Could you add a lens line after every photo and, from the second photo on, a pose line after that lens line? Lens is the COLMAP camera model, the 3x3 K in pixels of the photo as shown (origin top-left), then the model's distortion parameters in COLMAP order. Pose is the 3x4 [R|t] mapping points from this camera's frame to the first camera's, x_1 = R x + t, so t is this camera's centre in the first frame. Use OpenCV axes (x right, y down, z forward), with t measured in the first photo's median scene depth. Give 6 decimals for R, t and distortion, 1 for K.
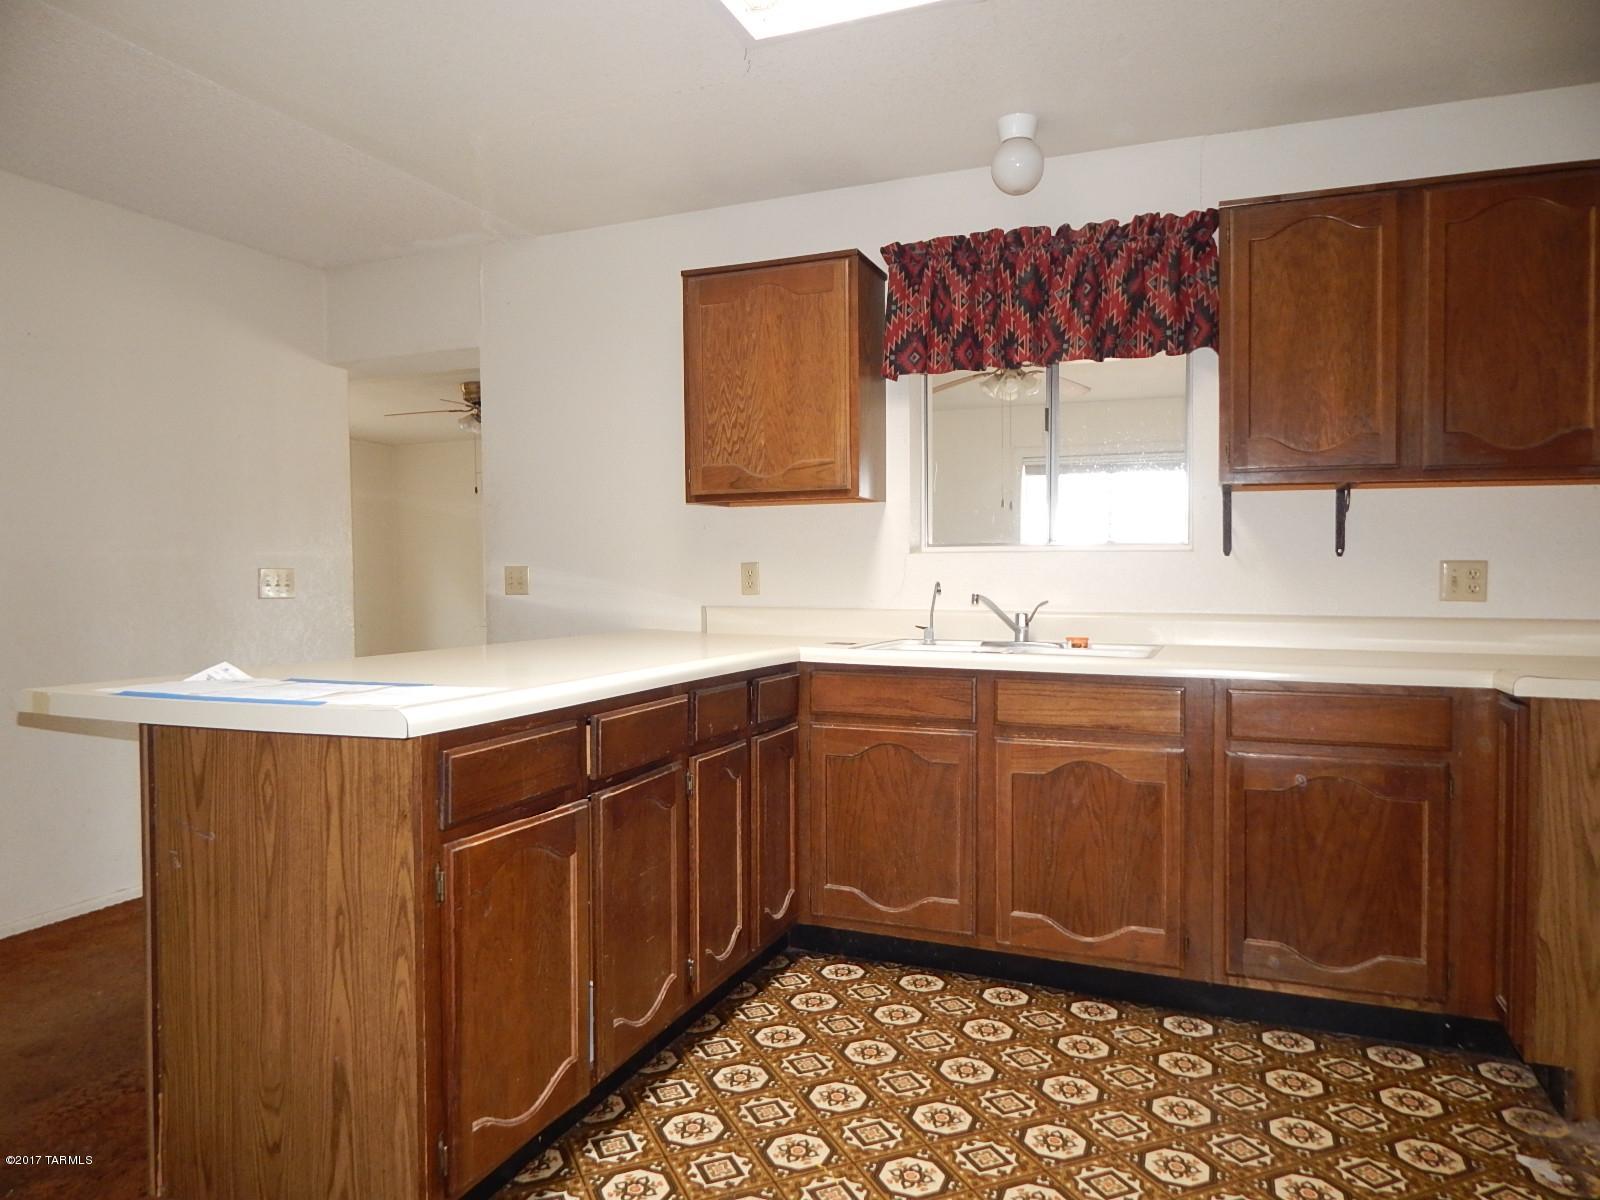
lens RADIAL K [[1061.1, 0, 798.1], [0, 1061.1, 607.1], [0, 0, 1]] dist [0.015551, -0.015080]
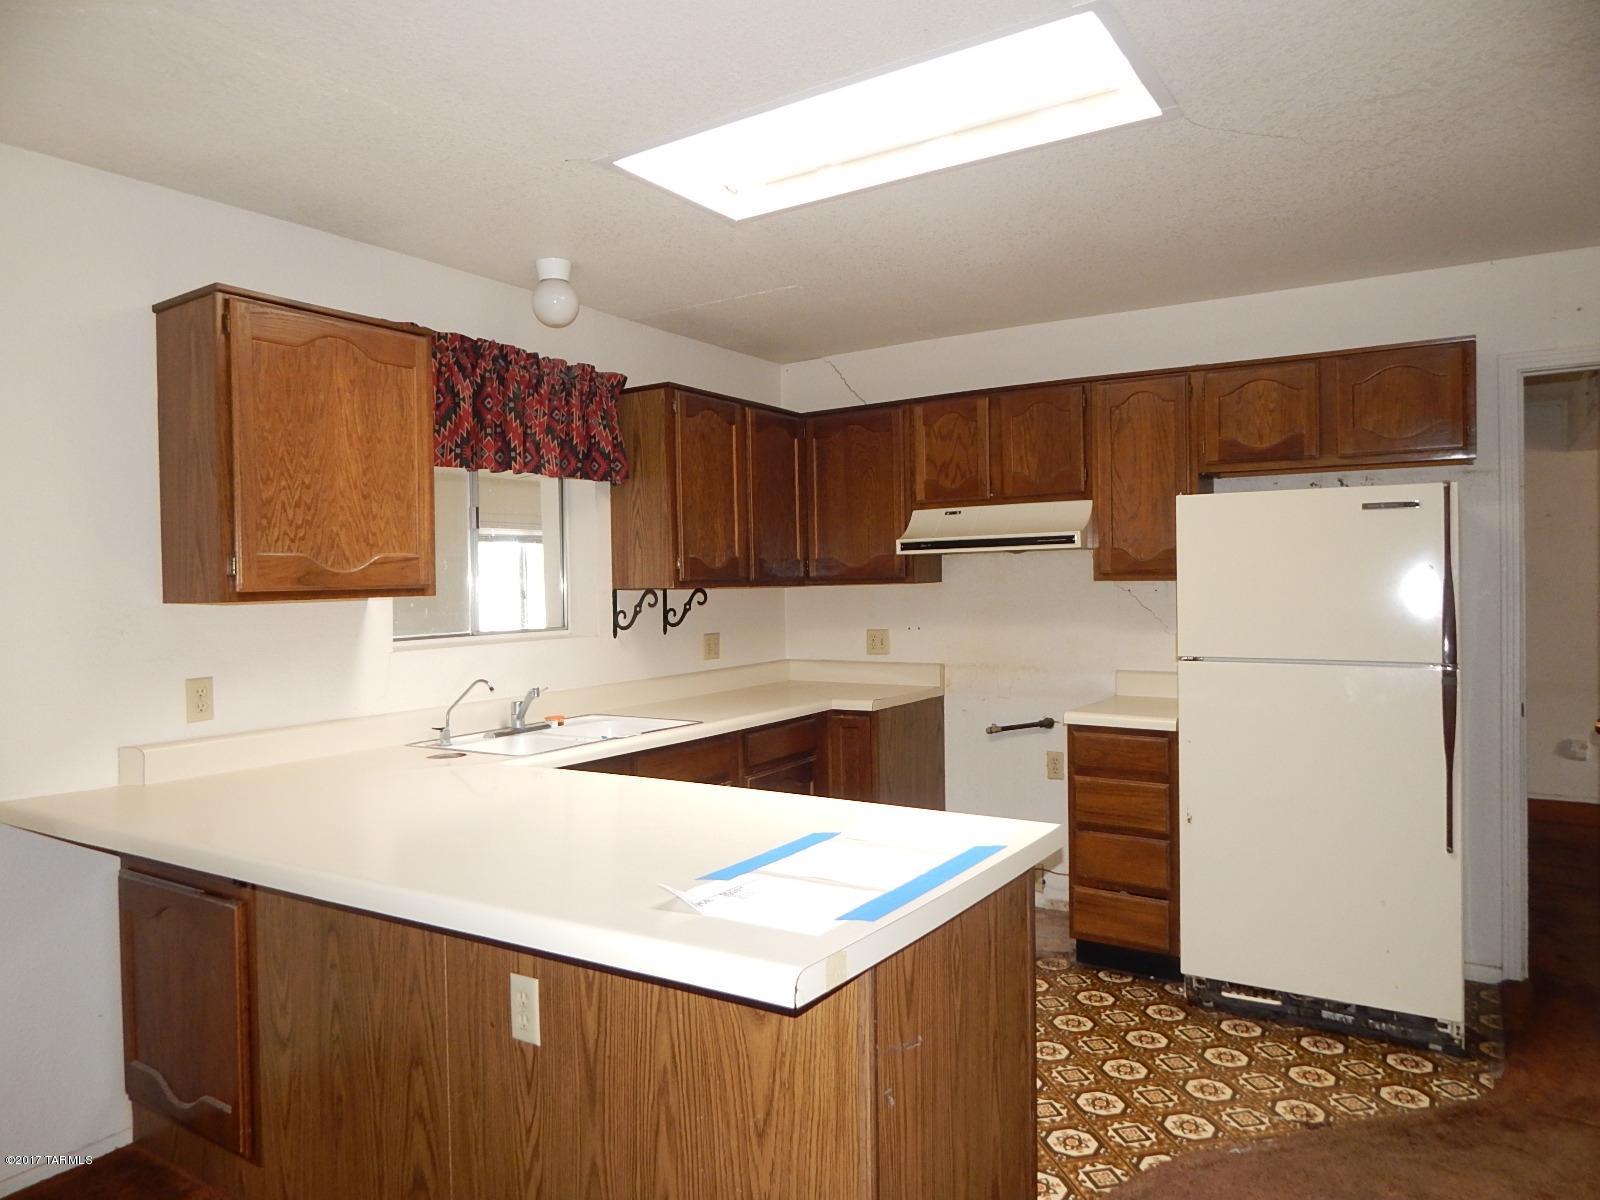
lens RADIAL K [[1061.1, 0, 808.6], [0, 1061.1, 582.7], [0, 0, 1]] dist [0.015551, -0.015080]
pose [[0.175703, -0.008218, 0.984409, -0.802017], [0.049889, 0.998755, -0.000567, -0.098815], [-0.983178, 0.049211, 0.175894, 0.519903]]
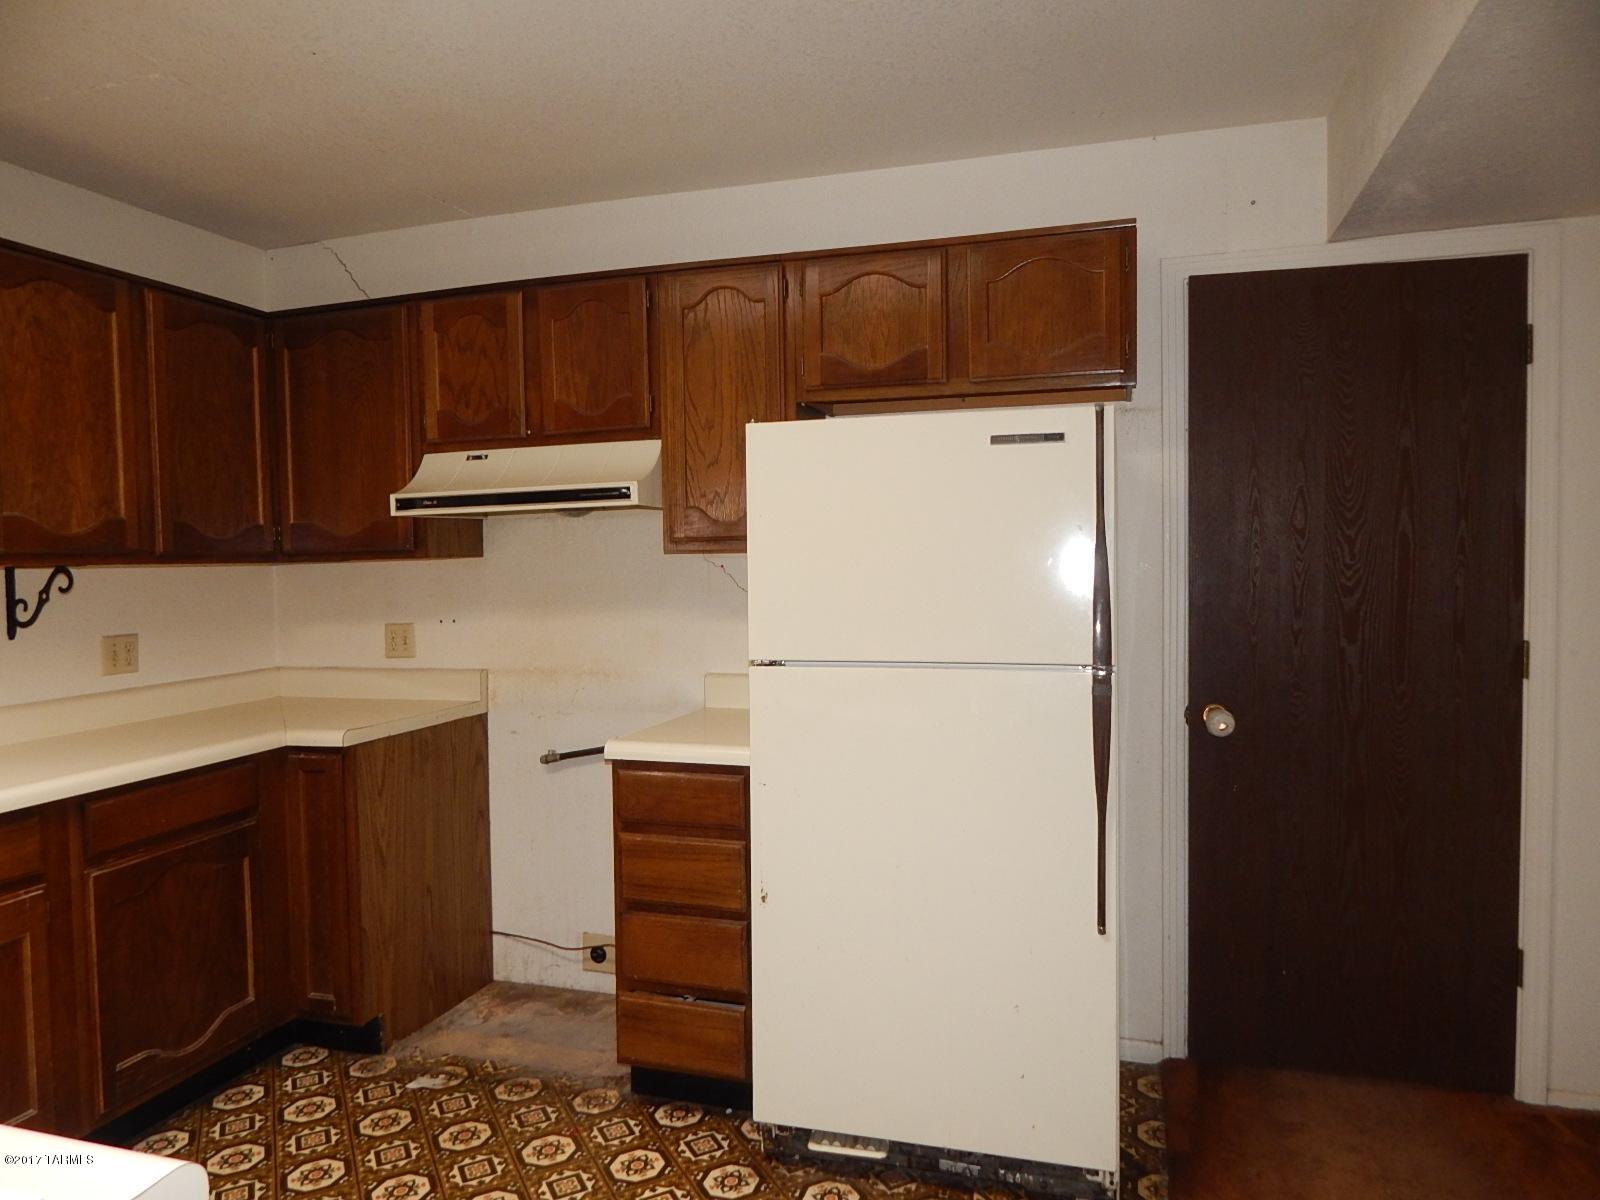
lens RADIAL K [[1061.1, 0, 797.1], [0, 1061.1, 599.2], [0, 0, 1]] dist [0.015551, -0.015080]
pose [[-0.080986, -0.041830, 0.995837, -0.425517], [0.055050, 0.997406, 0.046373, -0.081456], [-0.995194, 0.058576, -0.078473, 0.373437]]
